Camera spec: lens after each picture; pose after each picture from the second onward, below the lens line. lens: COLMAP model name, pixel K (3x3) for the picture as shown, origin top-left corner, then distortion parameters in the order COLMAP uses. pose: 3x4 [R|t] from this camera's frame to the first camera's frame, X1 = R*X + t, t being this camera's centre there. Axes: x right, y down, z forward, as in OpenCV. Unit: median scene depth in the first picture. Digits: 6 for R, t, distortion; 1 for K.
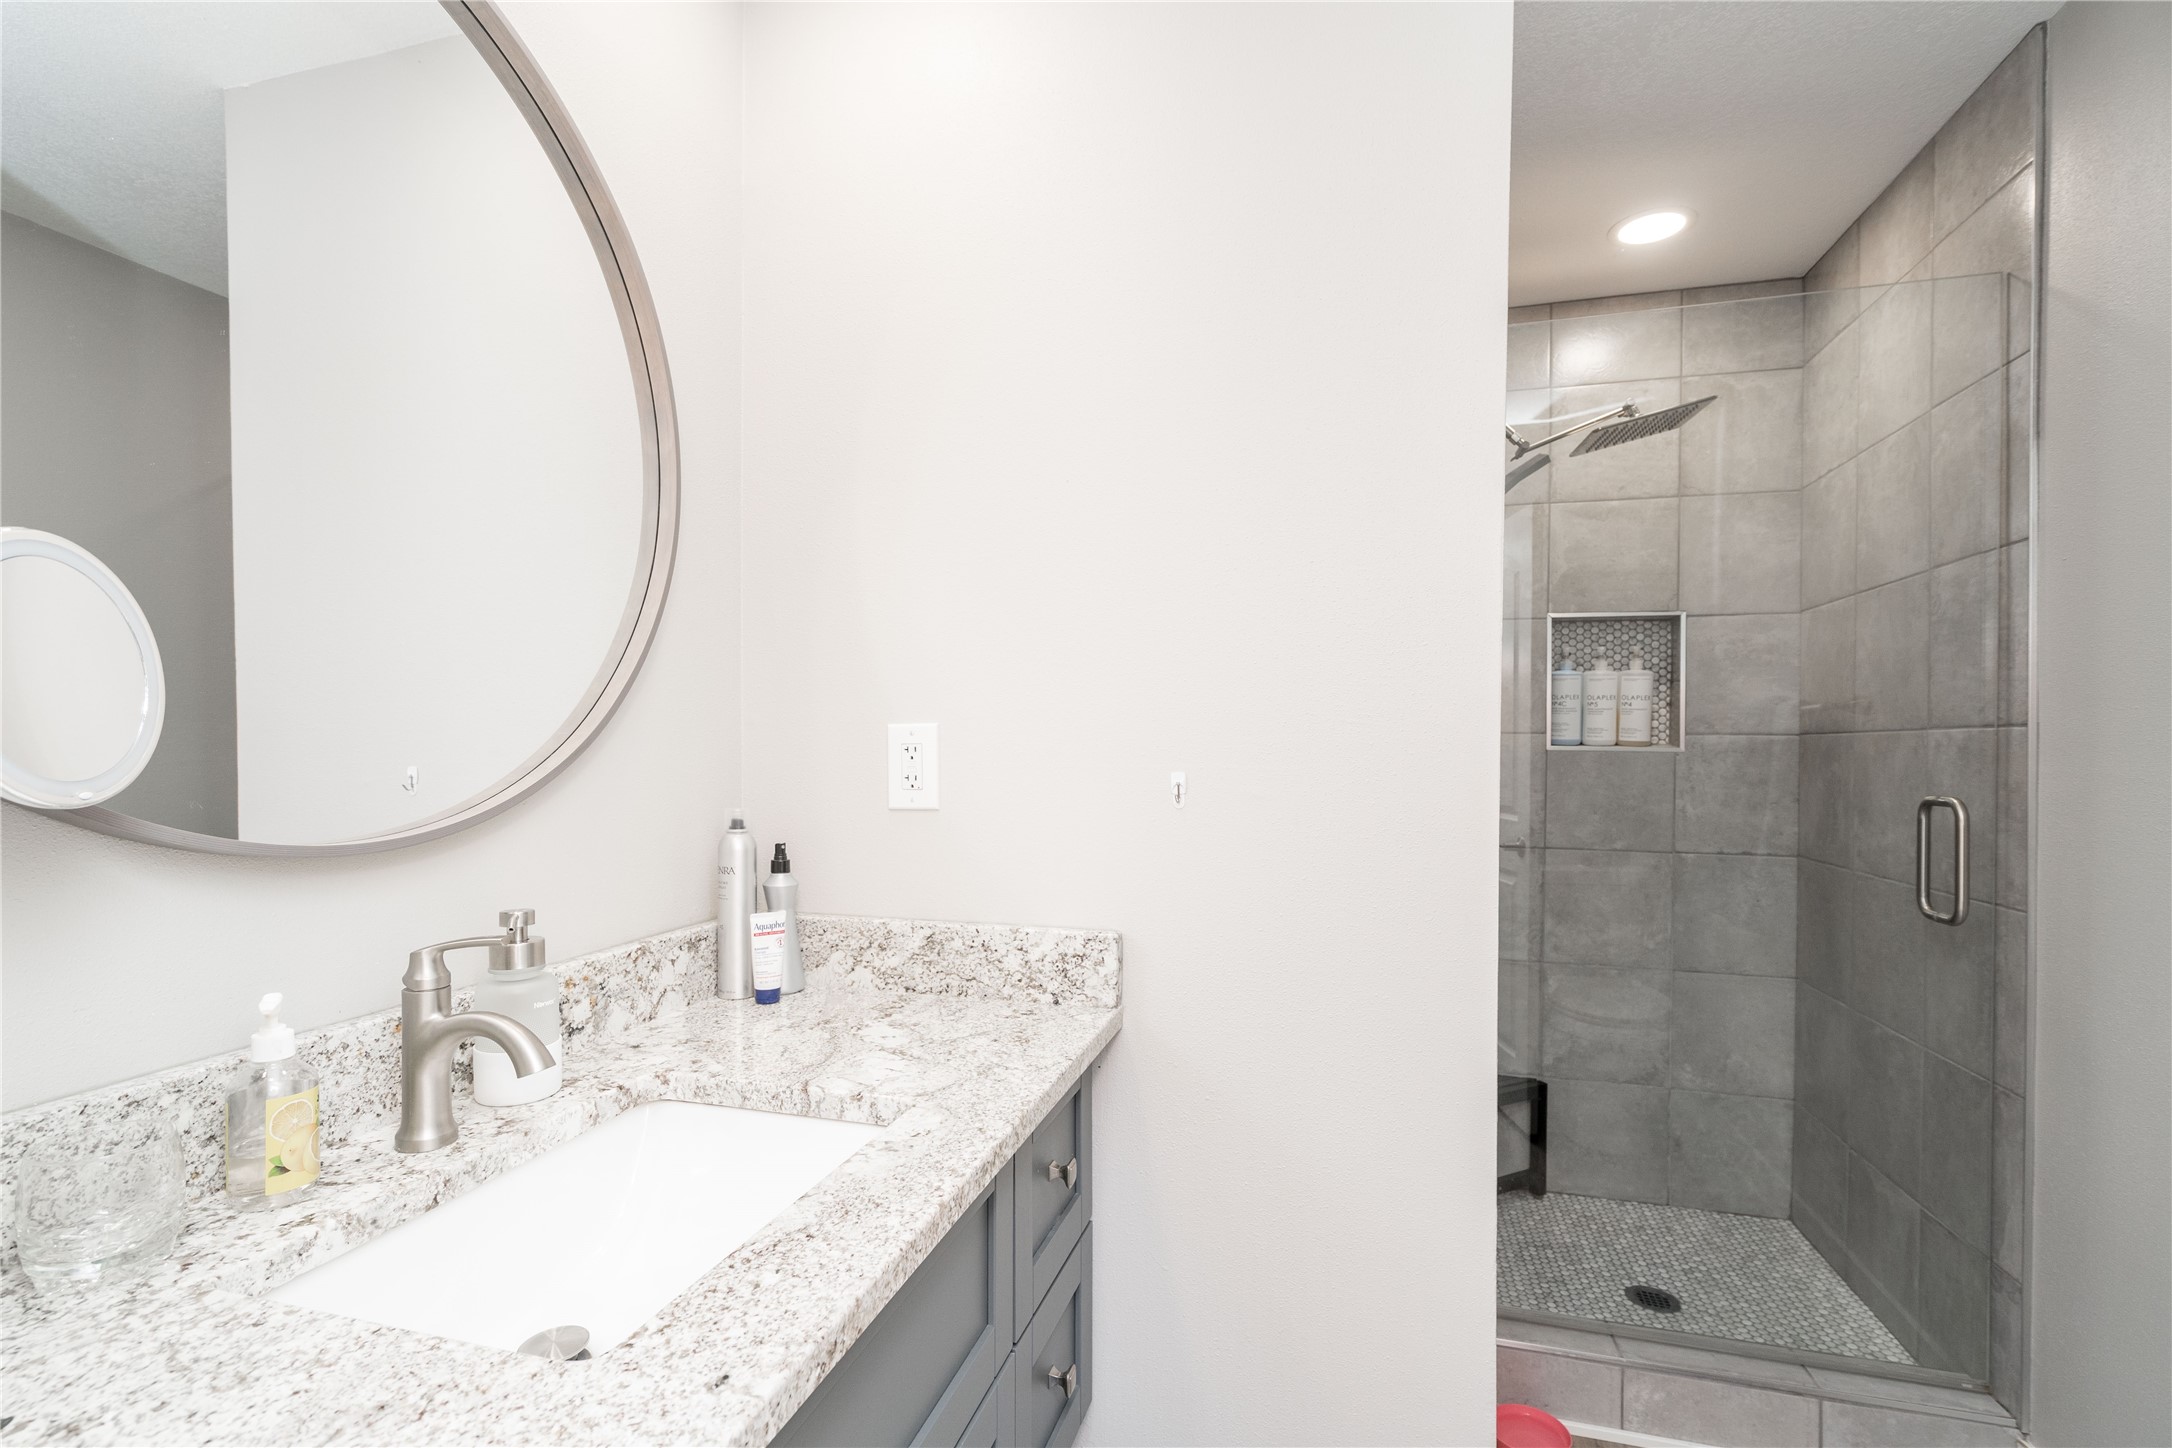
lens RADIAL K [[993.1, 0, 1088.1], [0, 993.1, 732.1], [0, 0, 1]] dist [-0.001823, 0.002320]
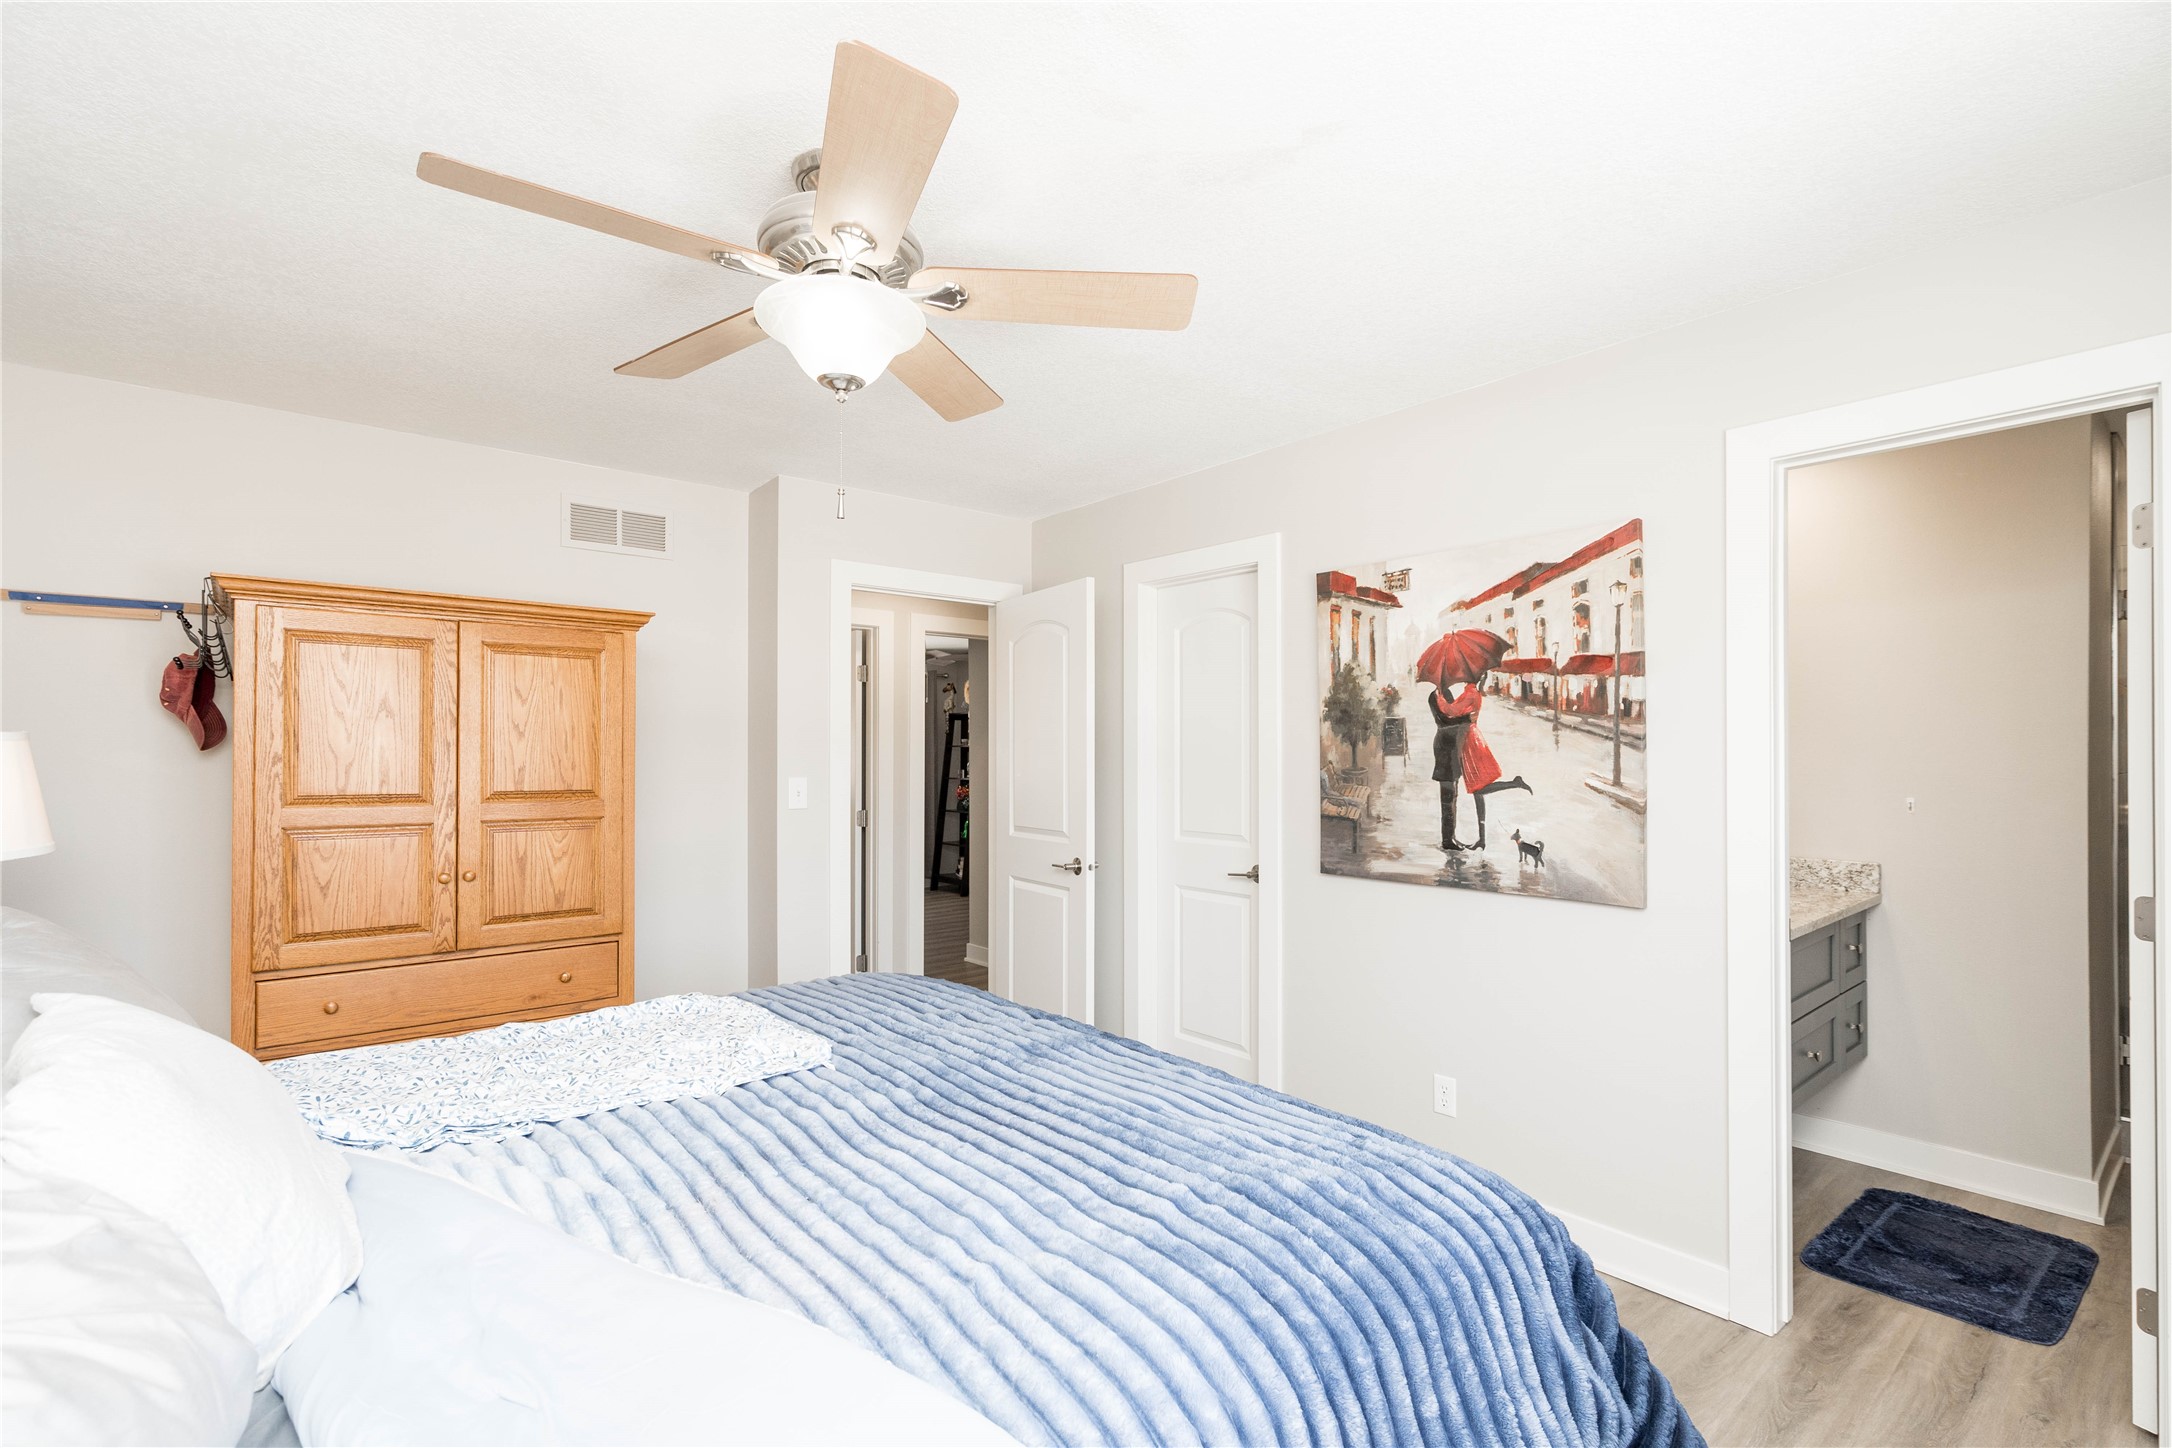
lens RADIAL K [[993.1, 0, 1084.8], [0, 993.1, 741.4], [0, 0, 1]] dist [-0.001823, 0.002320]
pose [[0.830813, -0.004473, -0.556533, -0.229806], [-0.001445, 0.999947, -0.010195, -0.069035], [0.556549, 0.009275, 0.830763, -2.097297]]
